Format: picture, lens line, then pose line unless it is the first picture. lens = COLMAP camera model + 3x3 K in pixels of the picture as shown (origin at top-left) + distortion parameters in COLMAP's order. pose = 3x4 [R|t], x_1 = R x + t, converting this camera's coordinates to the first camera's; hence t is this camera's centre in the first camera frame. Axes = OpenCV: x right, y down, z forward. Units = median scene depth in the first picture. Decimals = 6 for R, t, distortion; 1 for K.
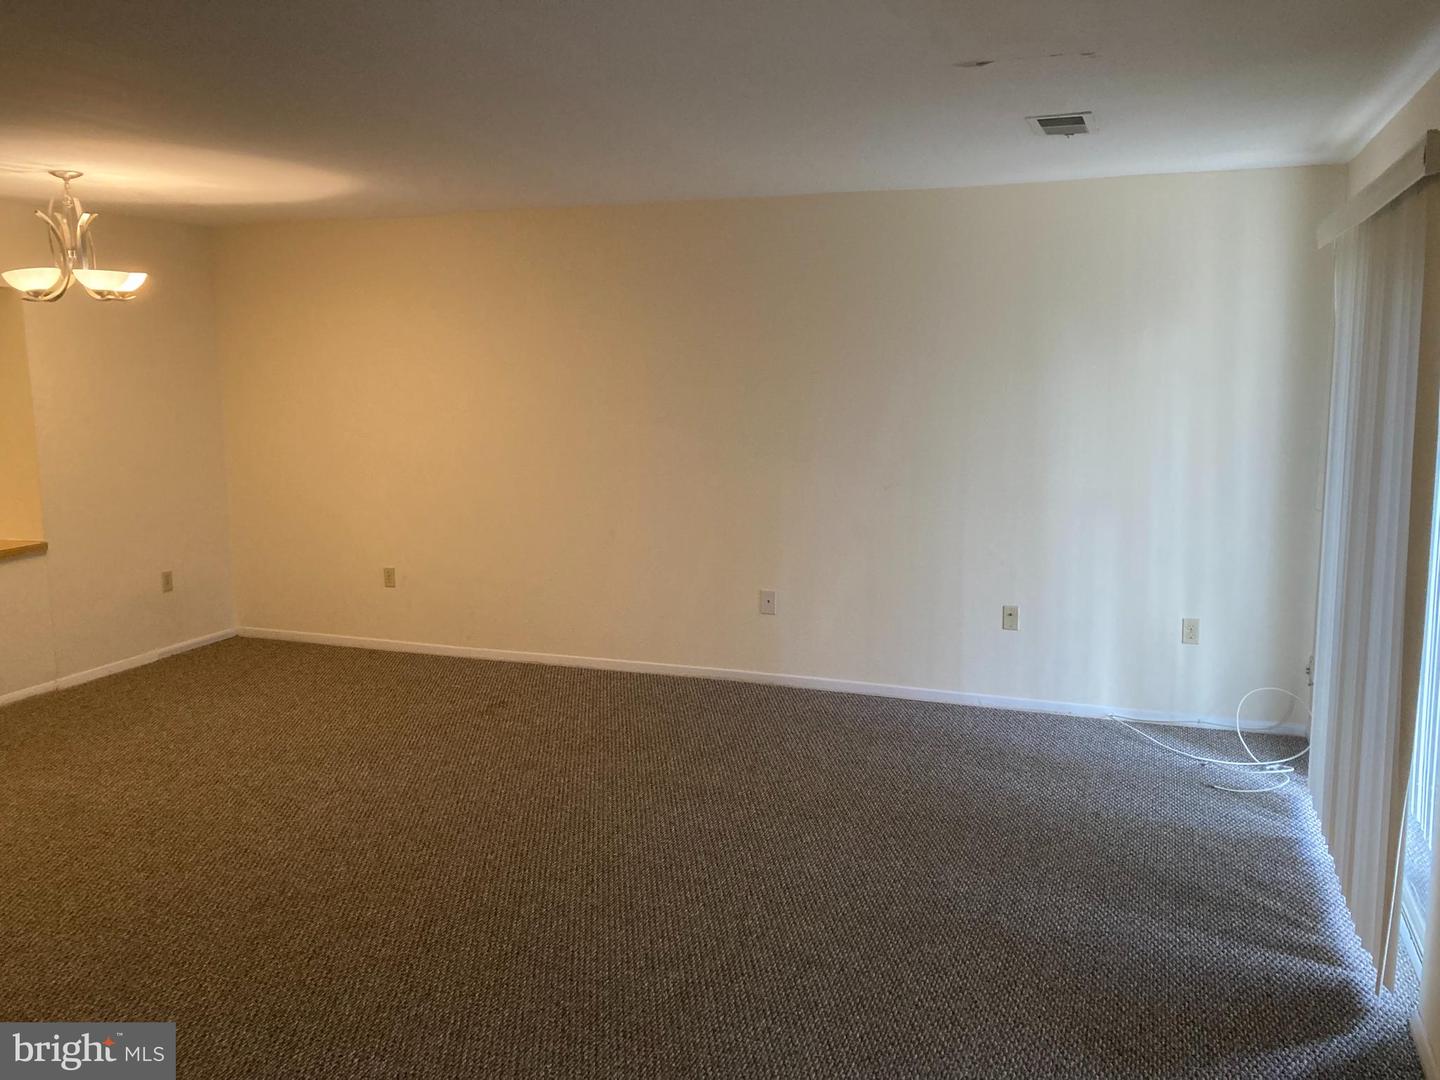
lens RADIAL K [[1198.2, 0, 719.3], [0, 1198.2, 530.6], [0, 0, 1]] dist [0.019903, 0.000946]
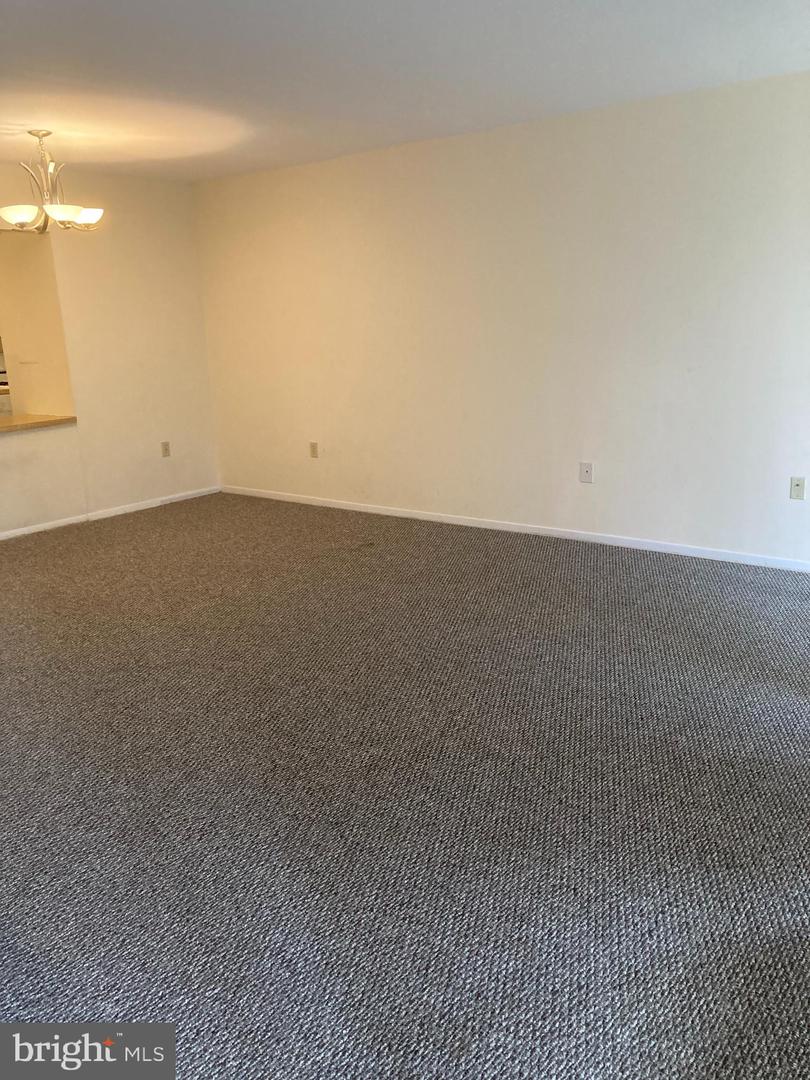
lens RADIAL K [[898.7, 0, 405.0], [0, 898.7, 540.0], [0, 0, 1]] dist [0.019903, 0.000946]
pose [[0.952036, 0.047516, -0.302274, 0.142145], [-0.015471, 0.994081, 0.107537, 0.034024], [0.305595, -0.097702, 0.947136, 0.096246]]
